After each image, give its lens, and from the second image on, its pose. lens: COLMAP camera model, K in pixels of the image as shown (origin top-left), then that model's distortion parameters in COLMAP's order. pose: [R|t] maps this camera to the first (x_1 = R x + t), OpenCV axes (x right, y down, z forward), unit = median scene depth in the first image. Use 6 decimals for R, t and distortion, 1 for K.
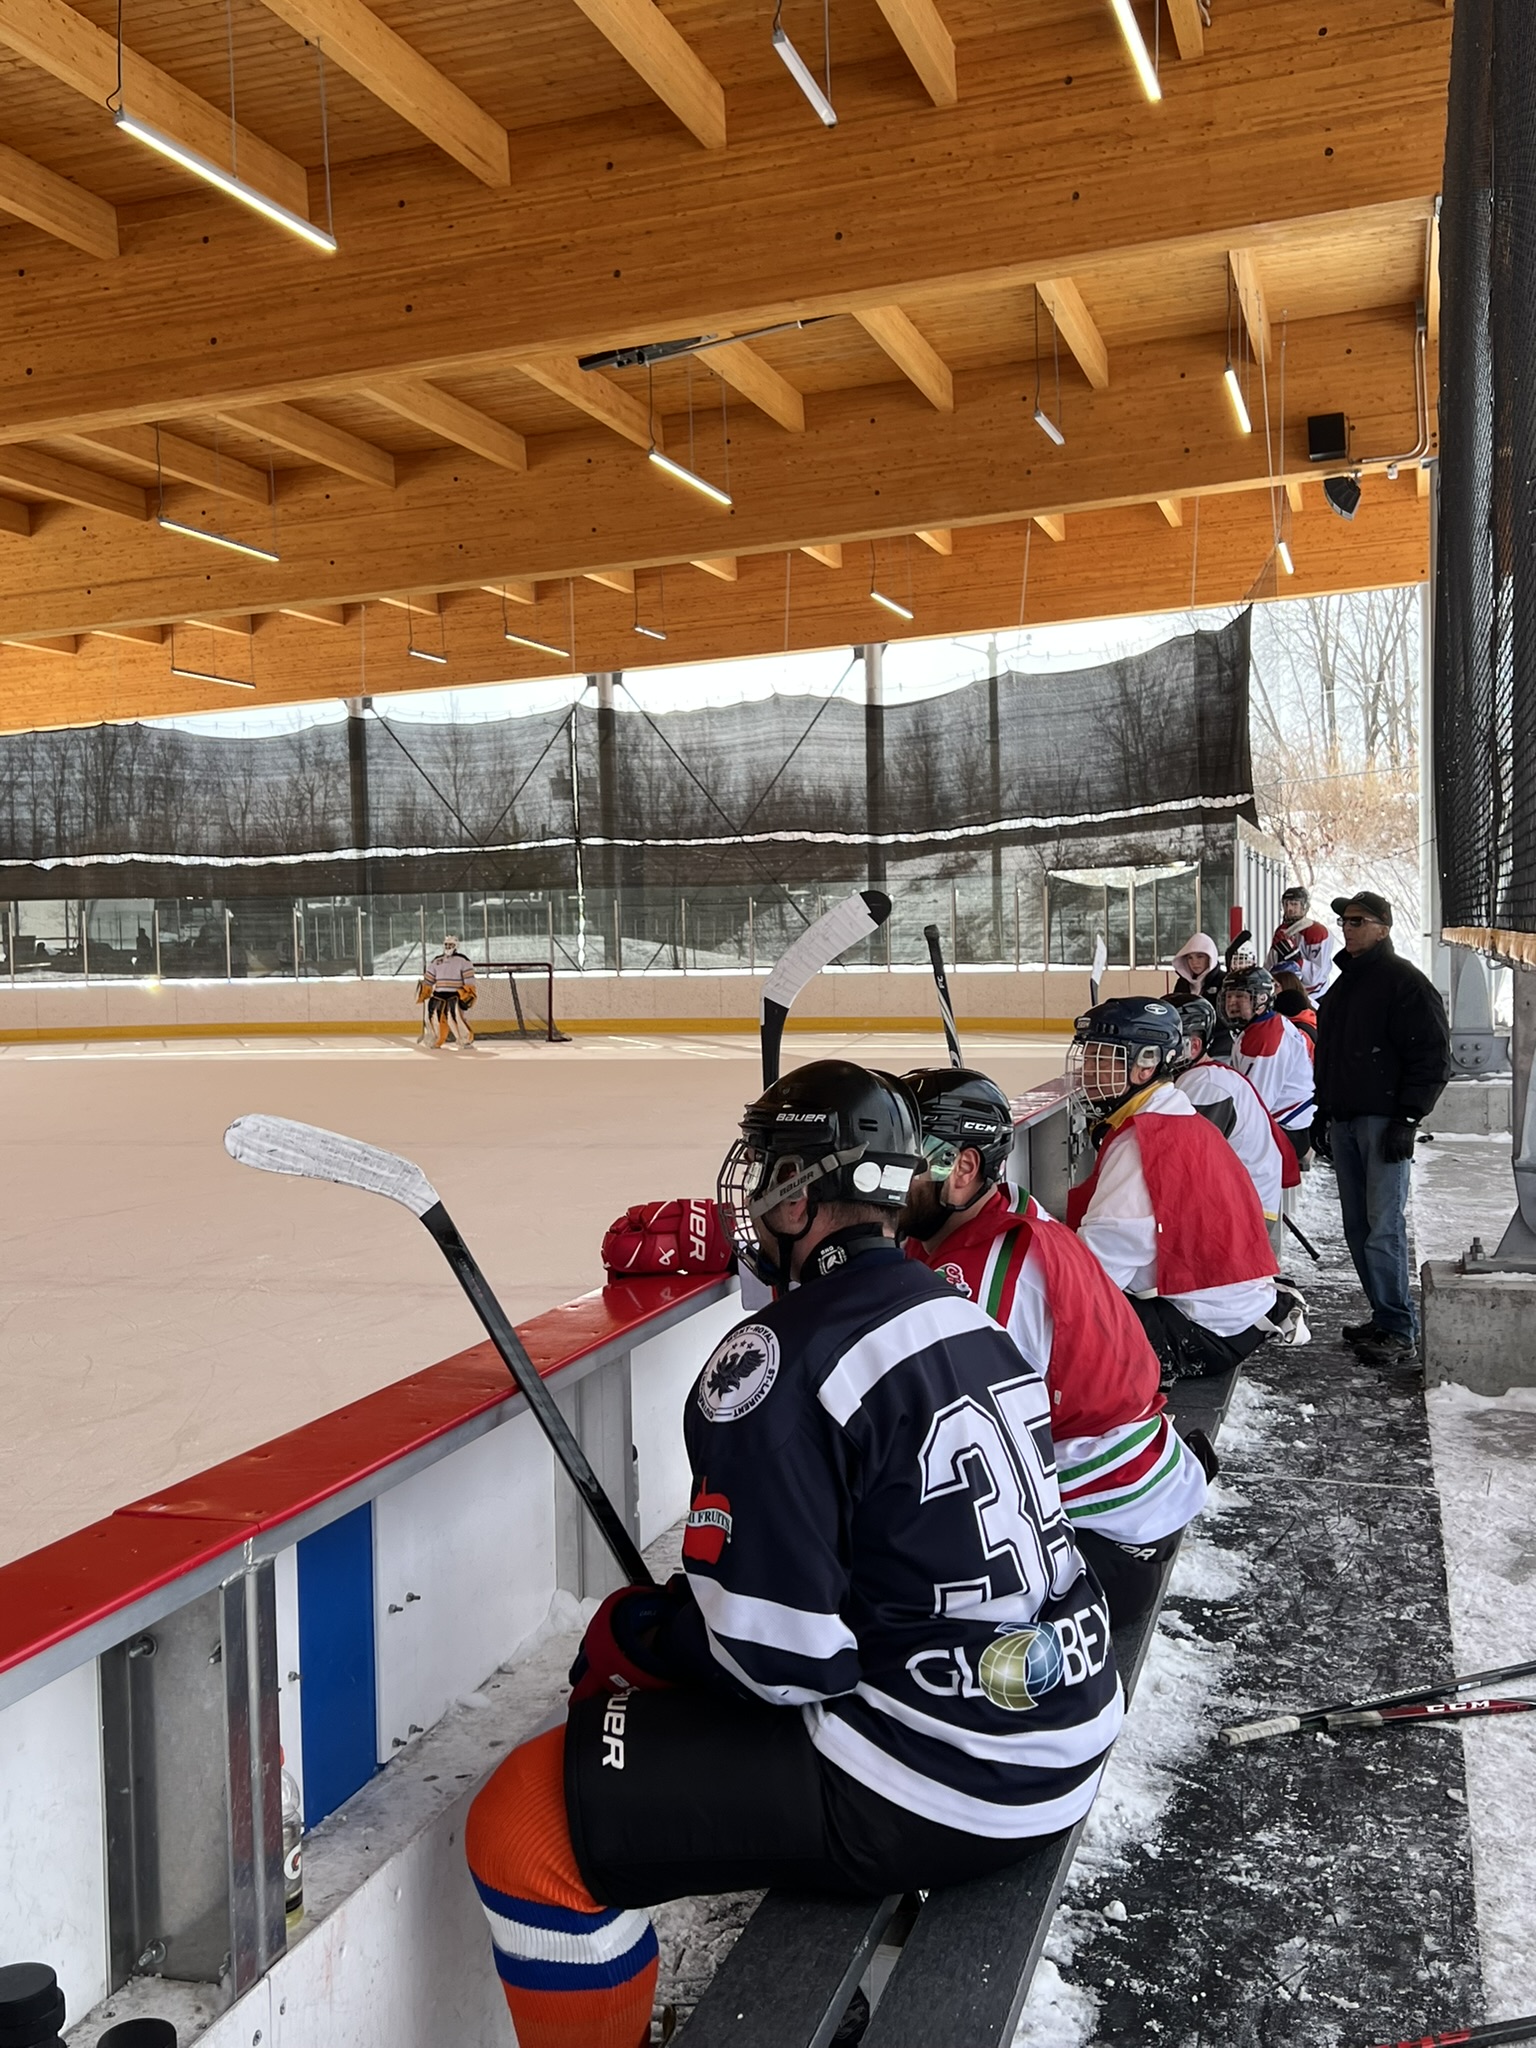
lens RADIAL K [[2068.0, 0, 775.3], [0, 2068.0, 1029.2], [0, 0, 1]] dist [0.023483, 0.000000]
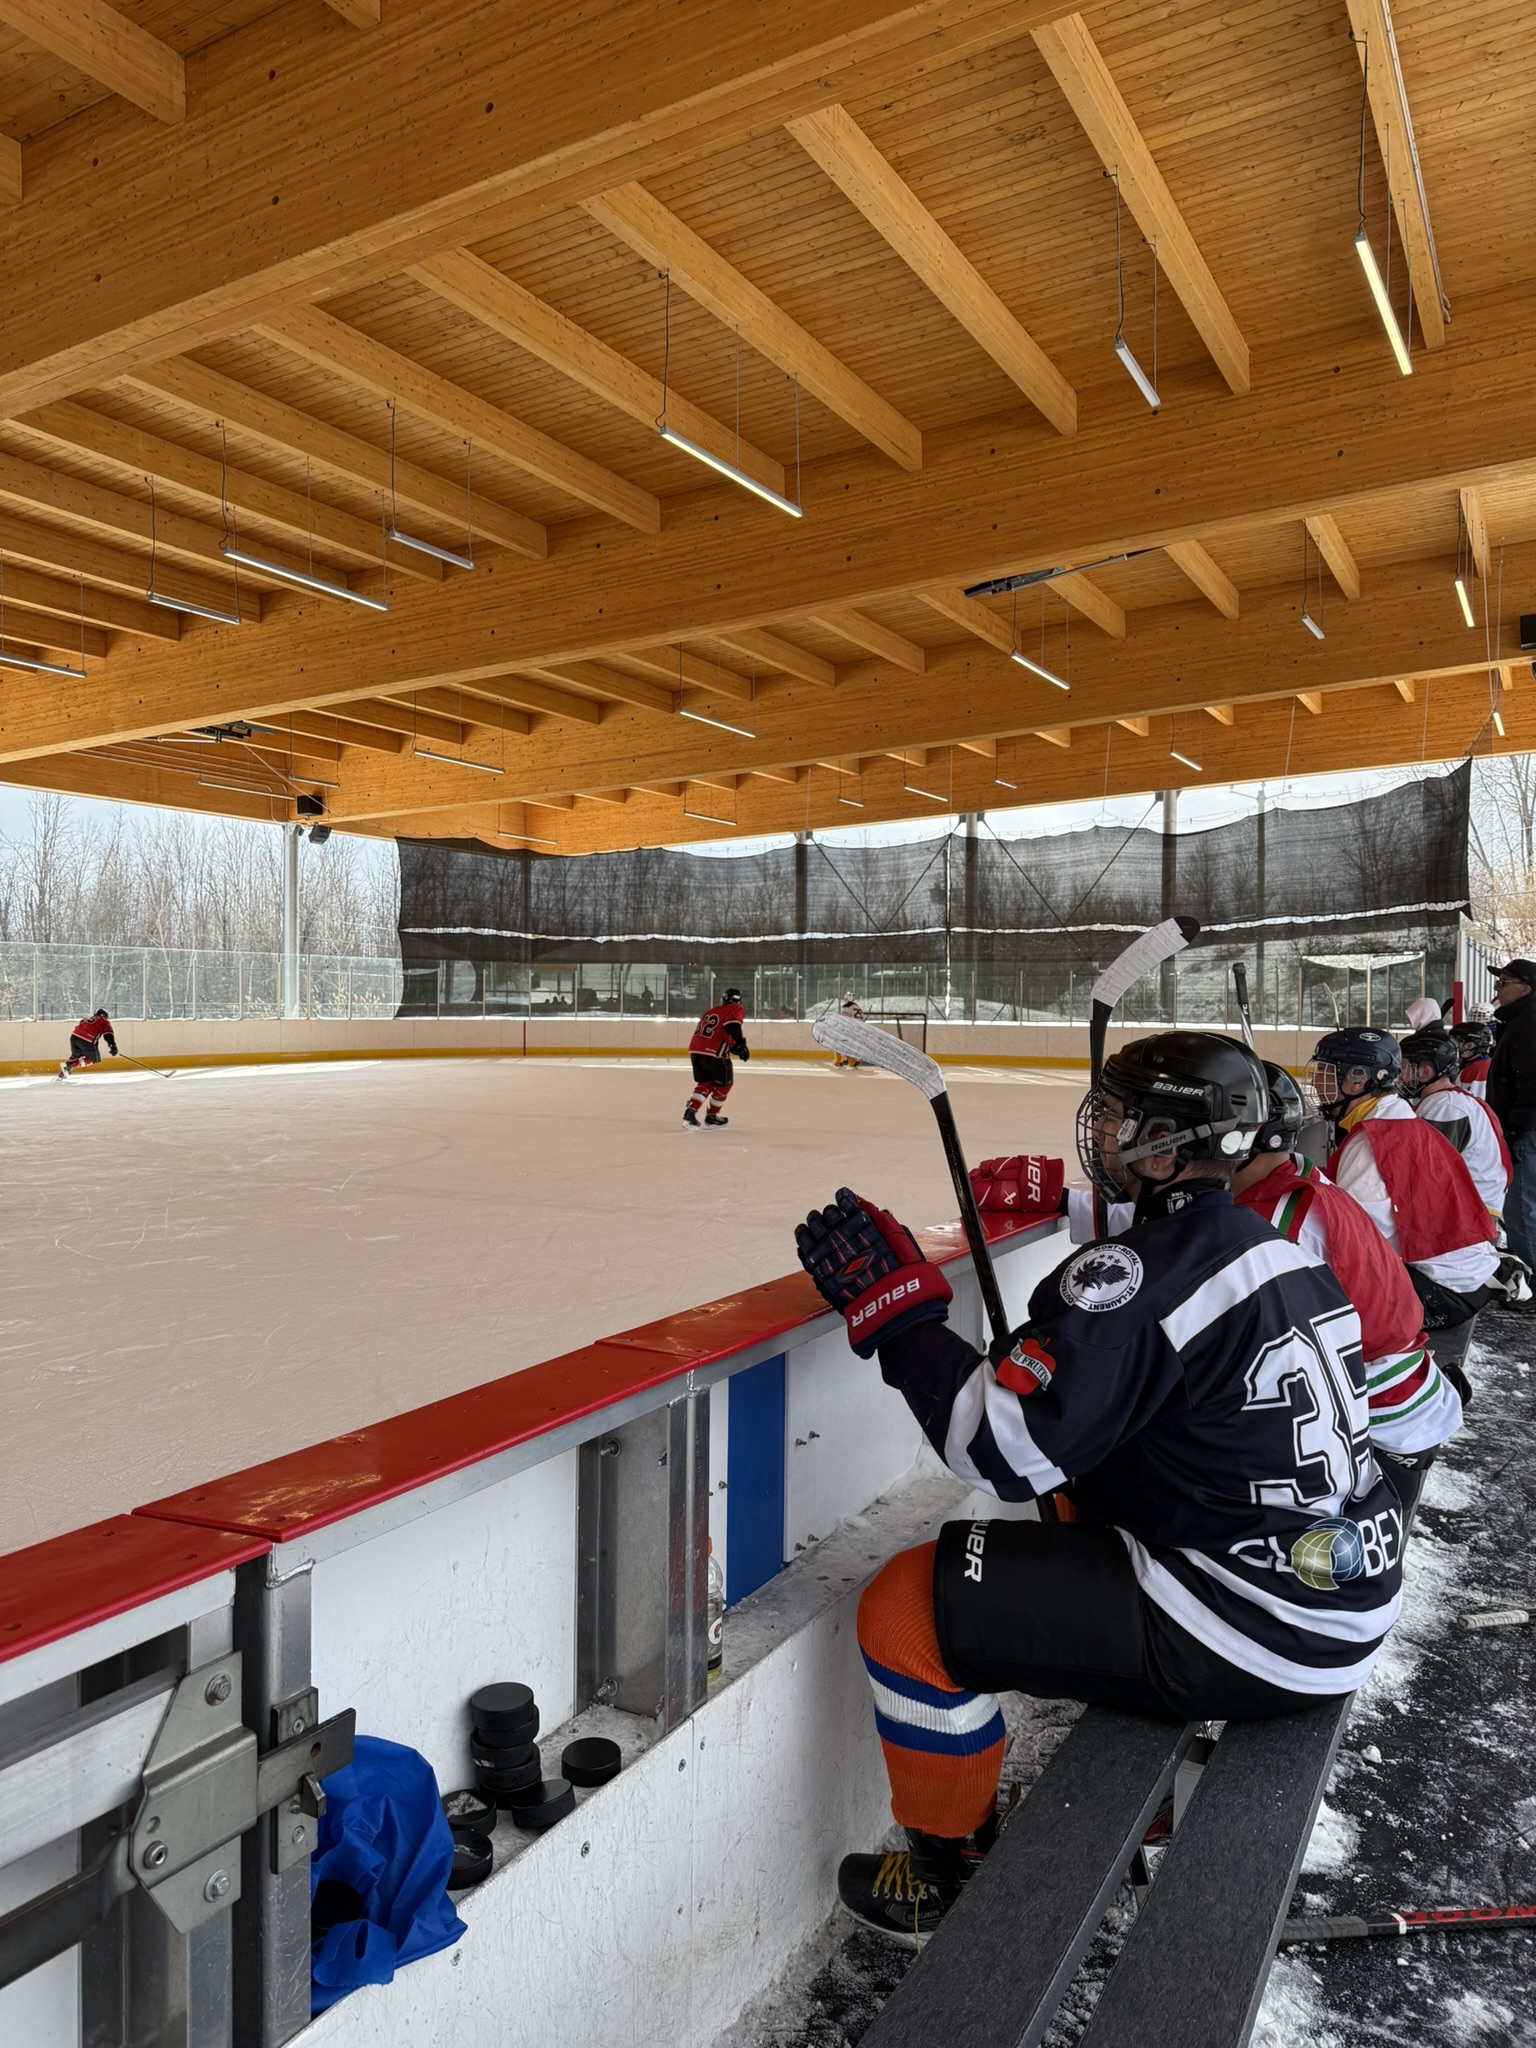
lens RADIAL K [[1428.5, 0, 771.5], [0, 1428.5, 1017.0], [0, 0, 1]] dist [0.070446, -0.087863]
pose [[0.975947, 0.030265, -0.215895, -0.001295], [-0.037462, 0.998868, -0.029322, 0.003693], [0.214764, 0.036704, 0.975976, 0.009651]]
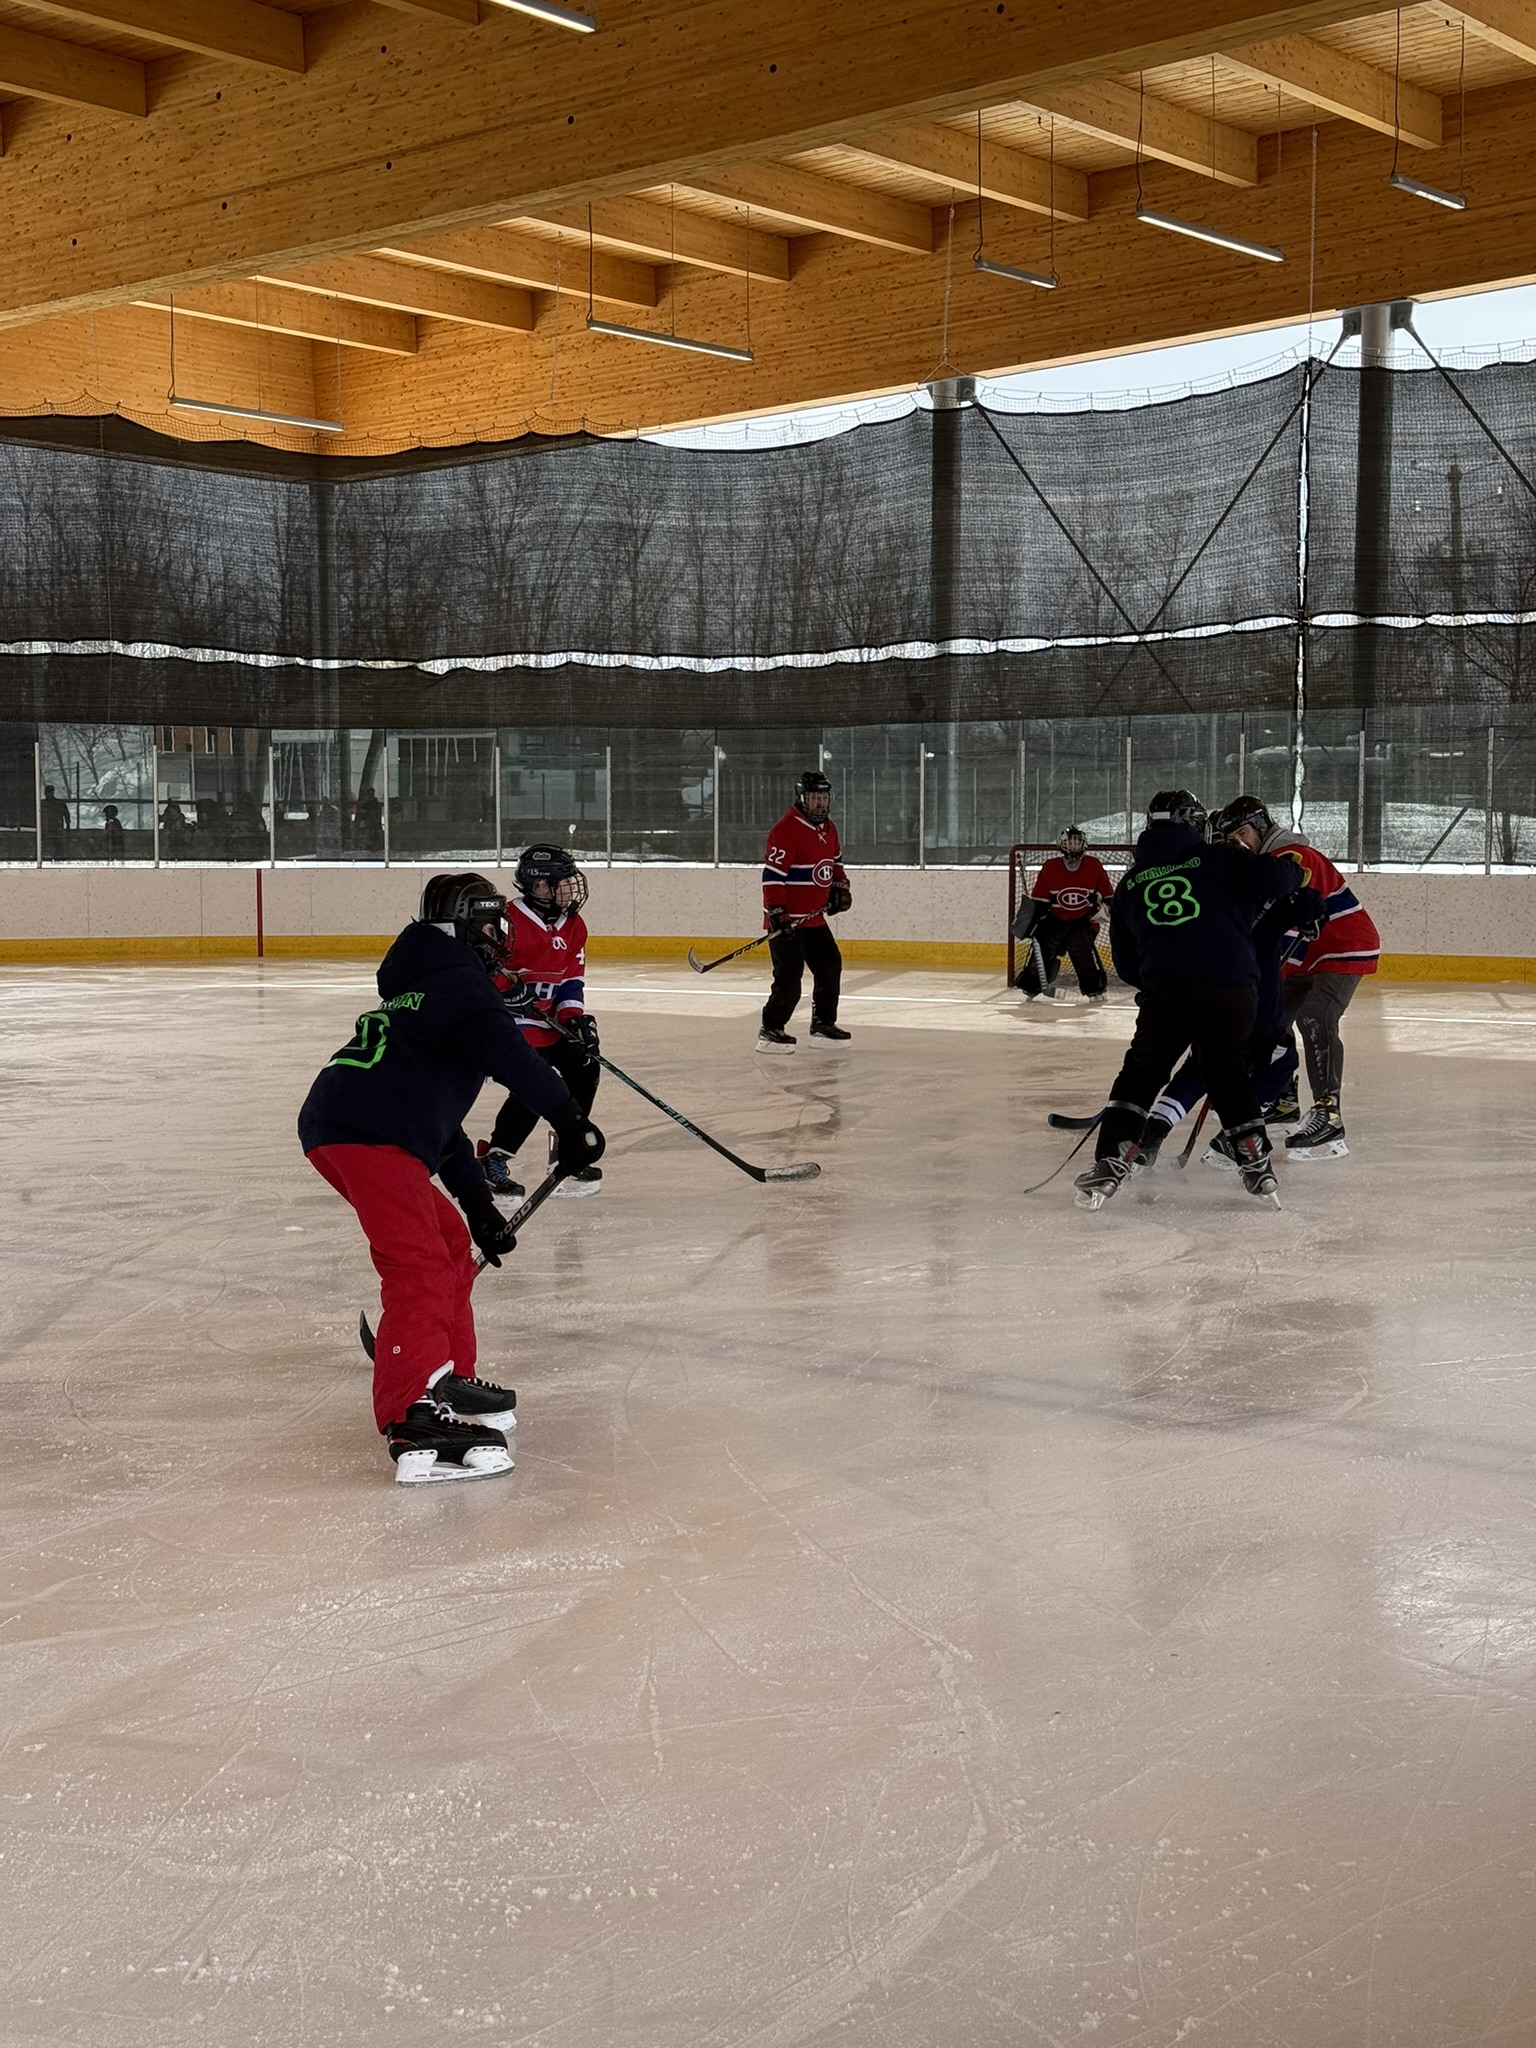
lens RADIAL K [[2833.4, 0, 738.5], [0, 2833.4, 1043.7], [0, 0, 1]] dist [0.138156, 0.000000]
pose [[0.933506, 0.046263, -0.355563, 0.049335], [-0.033134, 0.998528, 0.042931, -0.009721], [0.357026, -0.028296, 0.933666, 0.313191]]
